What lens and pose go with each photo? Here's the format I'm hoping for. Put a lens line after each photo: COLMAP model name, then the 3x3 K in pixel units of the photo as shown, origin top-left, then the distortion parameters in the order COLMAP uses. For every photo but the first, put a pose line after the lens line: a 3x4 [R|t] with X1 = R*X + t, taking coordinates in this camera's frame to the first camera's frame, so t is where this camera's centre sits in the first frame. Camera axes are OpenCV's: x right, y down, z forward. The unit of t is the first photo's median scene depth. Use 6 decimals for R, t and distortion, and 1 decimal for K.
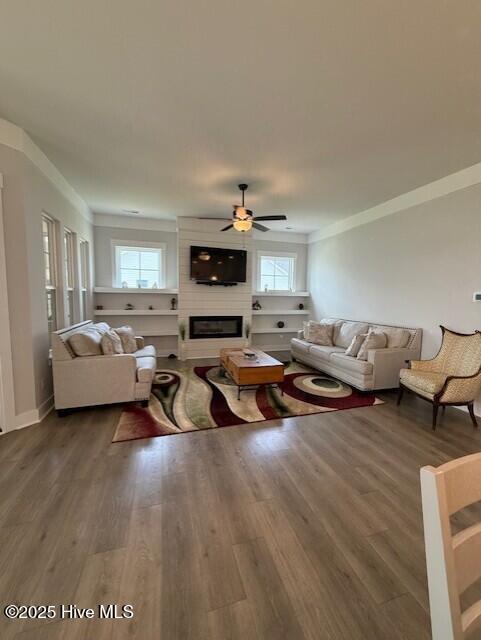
lens RADIAL K [[254.6, 0, 241.3], [0, 254.6, 315.9], [0, 0, 1]] dist [-0.002755, -0.001123]
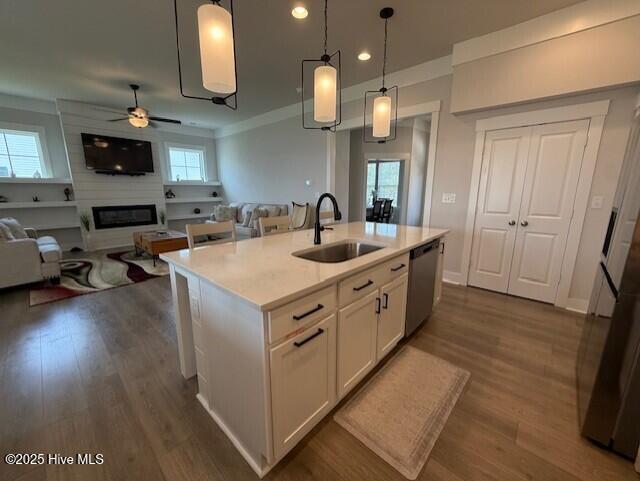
lens RADIAL K [[254.6, 0, 317.9], [0, 254.6, 239.0], [0, 0, 1]] dist [-0.002755, -0.001123]
pose [[0.860428, -0.112969, 0.496891, 0.062868], [0.050727, 0.989262, 0.137070, 0.046337], [-0.507040, -0.092733, 0.856920, -0.397712]]
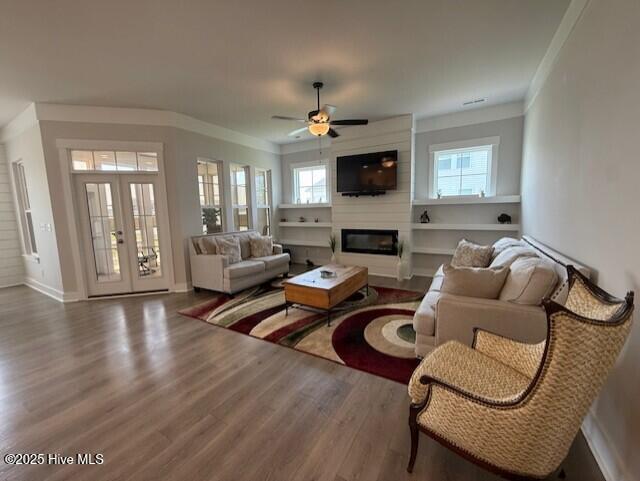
lens RADIAL K [[254.6, 0, 317.5], [0, 254.6, 237.4], [0, 0, 1]] dist [-0.002755, -0.001123]
pose [[0.671261, 0.048599, -0.739626, 0.618055], [-0.021838, 0.998712, 0.045803, -0.012450], [0.740899, -0.014594, 0.671458, 0.347296]]
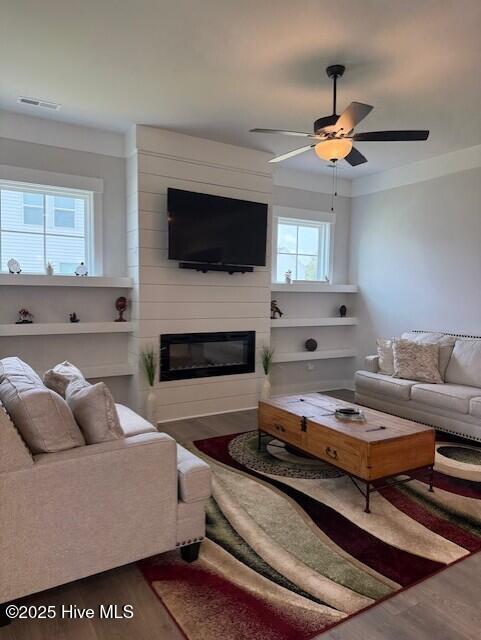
lens RADIAL K [[447.8, 0, 235.5], [0, 447.8, 316.8], [0, 0, 1]] dist [0.043557, -0.068346]
pose [[0.969861, -0.014607, 0.243221, -0.356505], [0.019353, 0.999666, -0.017134, -0.019007], [-0.242890, 0.021325, 0.969820, 0.188072]]
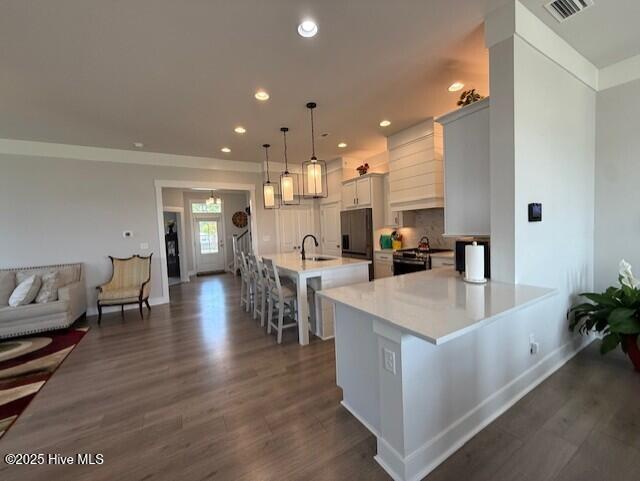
lens RADIAL K [[254.6, 0, 318.4], [0, 254.6, 238.9], [0, 0, 1]] dist [-0.002755, -0.001123]
pose [[-0.233213, -0.046649, 0.971306, -0.636996], [0.112991, 0.990783, 0.074714, -0.024364], [-0.965839, 0.127174, -0.225792, 0.151628]]
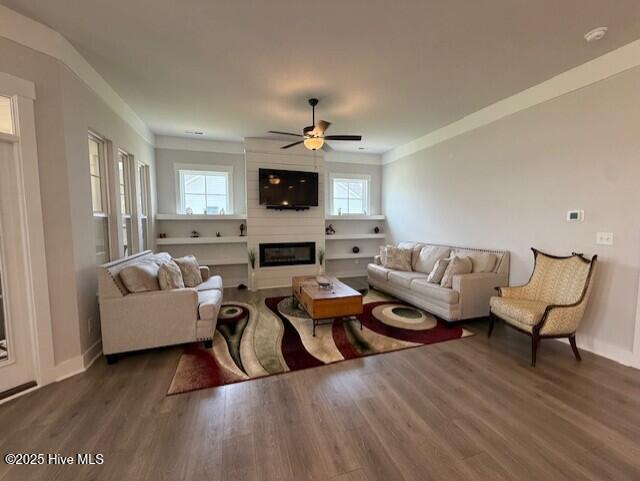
lens RADIAL K [[254.6, 0, 318.1], [0, 254.6, 236.2], [0, 0, 1]] dist [-0.002755, -0.001123]
pose [[0.999643, -0.021178, 0.016292, -0.001547], [0.021428, 0.999653, -0.015290, -0.006361], [-0.015963, 0.015634, 0.999750, 0.073403]]
